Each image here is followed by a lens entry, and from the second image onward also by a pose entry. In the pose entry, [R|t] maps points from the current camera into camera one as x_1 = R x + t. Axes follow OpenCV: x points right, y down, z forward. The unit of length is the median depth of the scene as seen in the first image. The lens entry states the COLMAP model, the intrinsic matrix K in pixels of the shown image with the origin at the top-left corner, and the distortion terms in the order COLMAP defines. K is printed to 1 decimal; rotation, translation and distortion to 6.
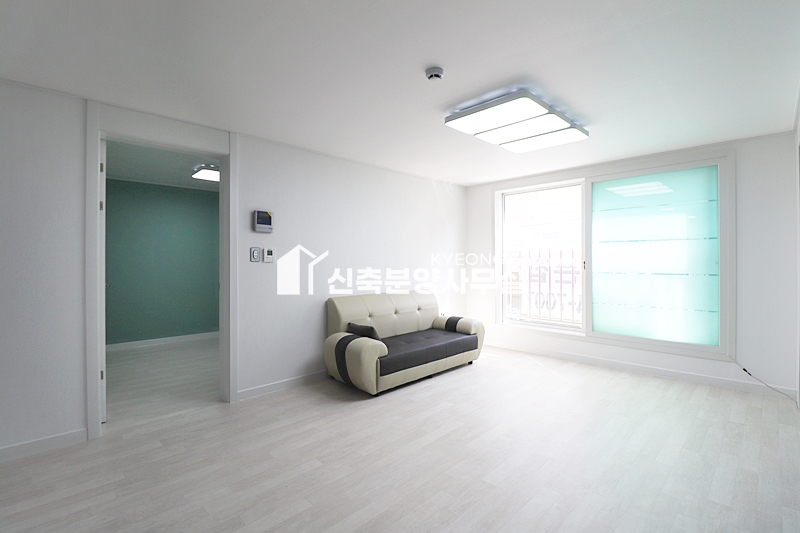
lens RADIAL K [[369.4, 0, 392.7], [0, 369.4, 264.7], [0, 0, 1]] dist [-0.002320, -0.011203]
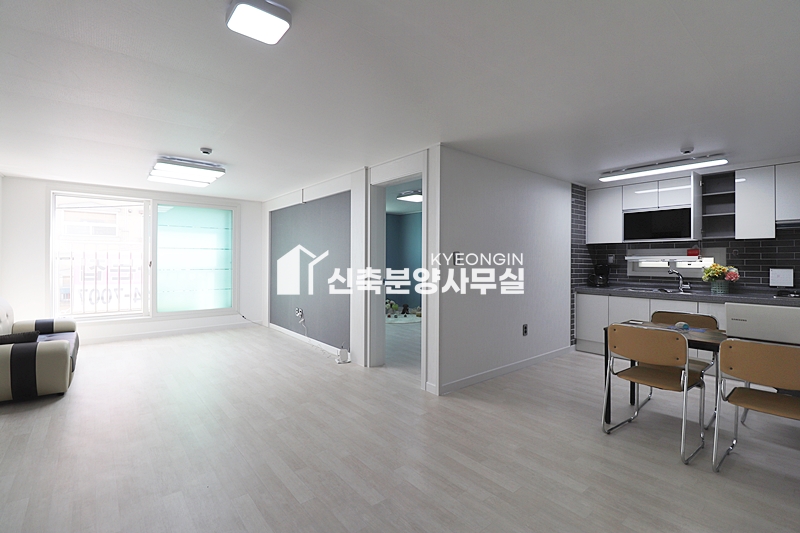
lens RADIAL K [[369.4, 0, 405.4], [0, 369.4, 261.0], [0, 0, 1]] dist [-0.002320, -0.011203]
pose [[0.067341, 0.000571, 0.997730, -0.748597], [0.005232, 0.999986, -0.000925, -0.005168], [-0.997716, 0.005282, 0.067337, -0.011715]]
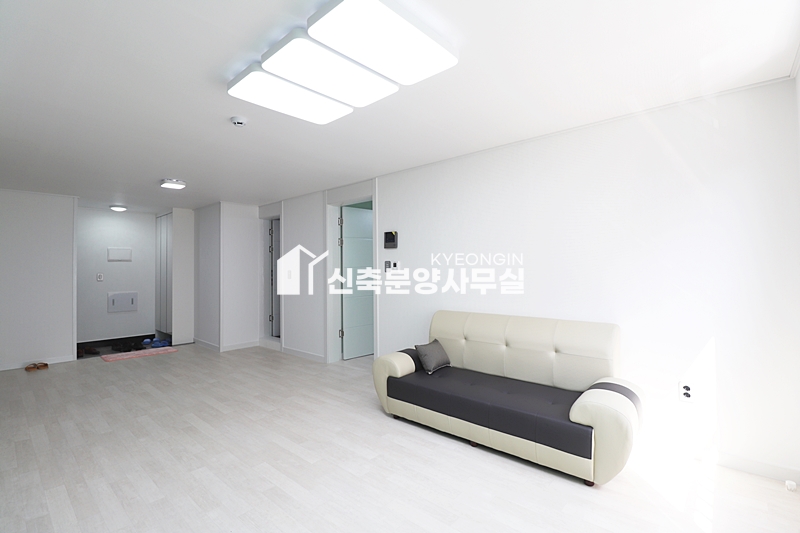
lens RADIAL K [[369.4, 0, 400.1], [0, 369.4, 260.4], [0, 0, 1]] dist [-0.002320, -0.011203]
pose [[0.074316, -0.021452, -0.997004, 0.678459], [-0.000100, 0.999768, -0.021519, -0.015417], [0.997235, 0.001699, 0.074297, 0.717448]]
